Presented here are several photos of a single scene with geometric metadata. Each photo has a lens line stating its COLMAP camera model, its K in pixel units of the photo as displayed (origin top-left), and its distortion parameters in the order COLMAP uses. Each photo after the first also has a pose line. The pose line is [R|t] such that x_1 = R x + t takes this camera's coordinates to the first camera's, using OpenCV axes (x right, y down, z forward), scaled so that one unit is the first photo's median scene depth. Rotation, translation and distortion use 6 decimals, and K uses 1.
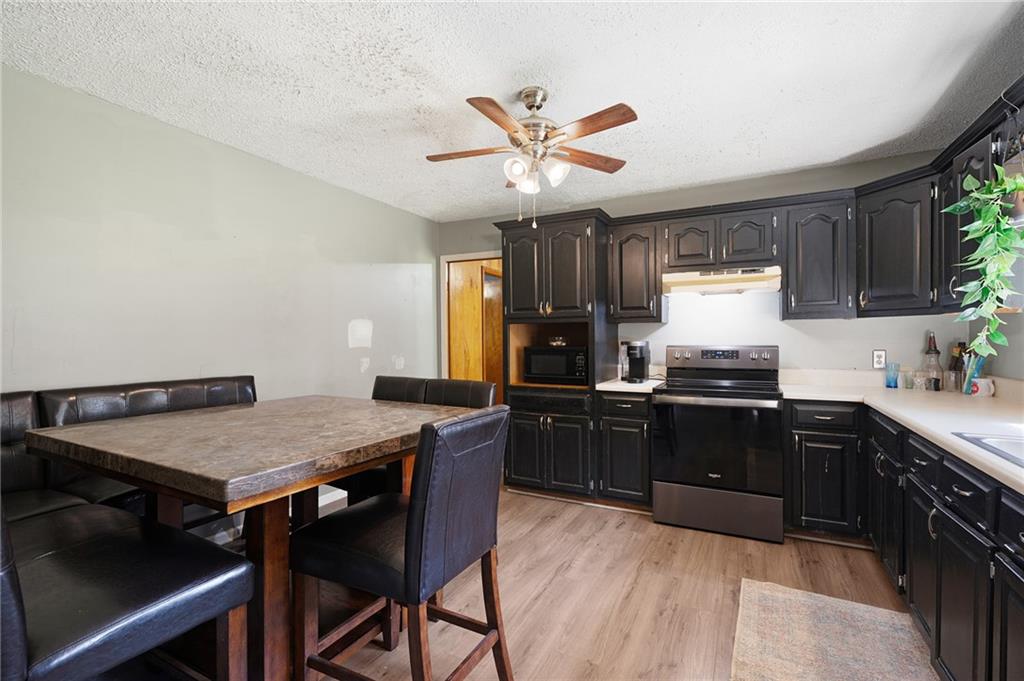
lens RADIAL K [[457.5, 0, 512.0], [0, 457.5, 340.5], [0, 0, 1]] dist [-0.017259, -0.000008]
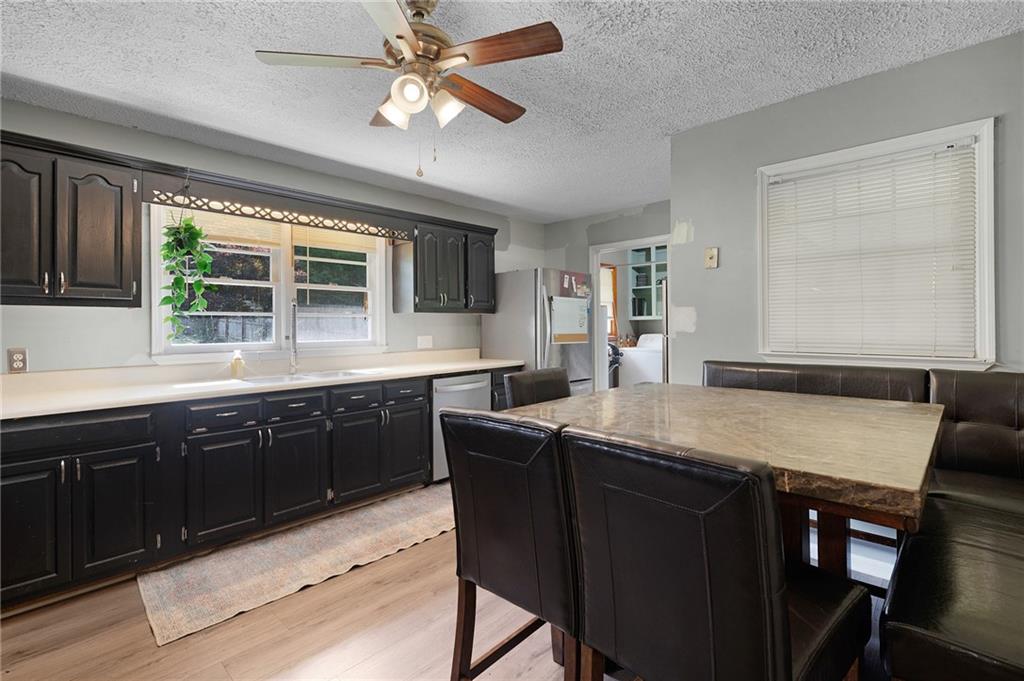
lens RADIAL K [[460.8, 0, 515.8], [0, 460.8, 332.9], [0, 0, 1]] dist [-0.023023, 0.000205]
pose [[-0.967586, 0.008216, 0.252408, -0.211990], [0.012154, 0.999827, 0.014048, -0.001557], [-0.252249, 0.016661, -0.967519, 1.271705]]
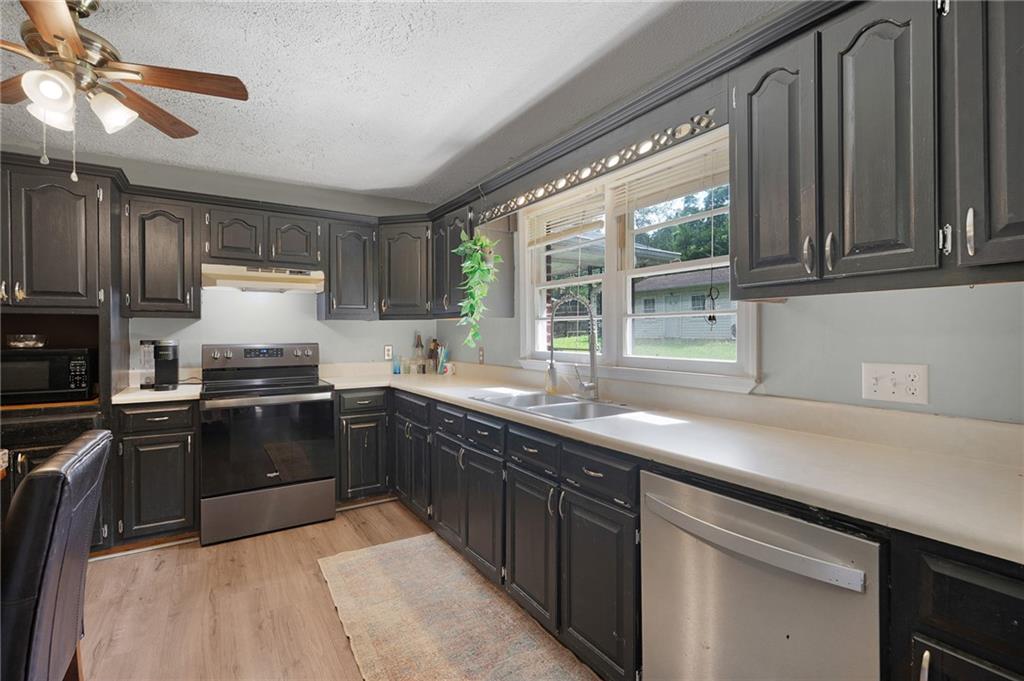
lens RADIAL K [[460.8, 0, 515.8], [0, 460.8, 332.9], [0, 0, 1]] dist [-0.023023, 0.000205]
pose [[0.480573, 0.005946, 0.876934, -0.175171], [0.004487, 0.999947, -0.009239, -0.000827], [-0.876943, 0.008375, 0.480521, 0.051466]]
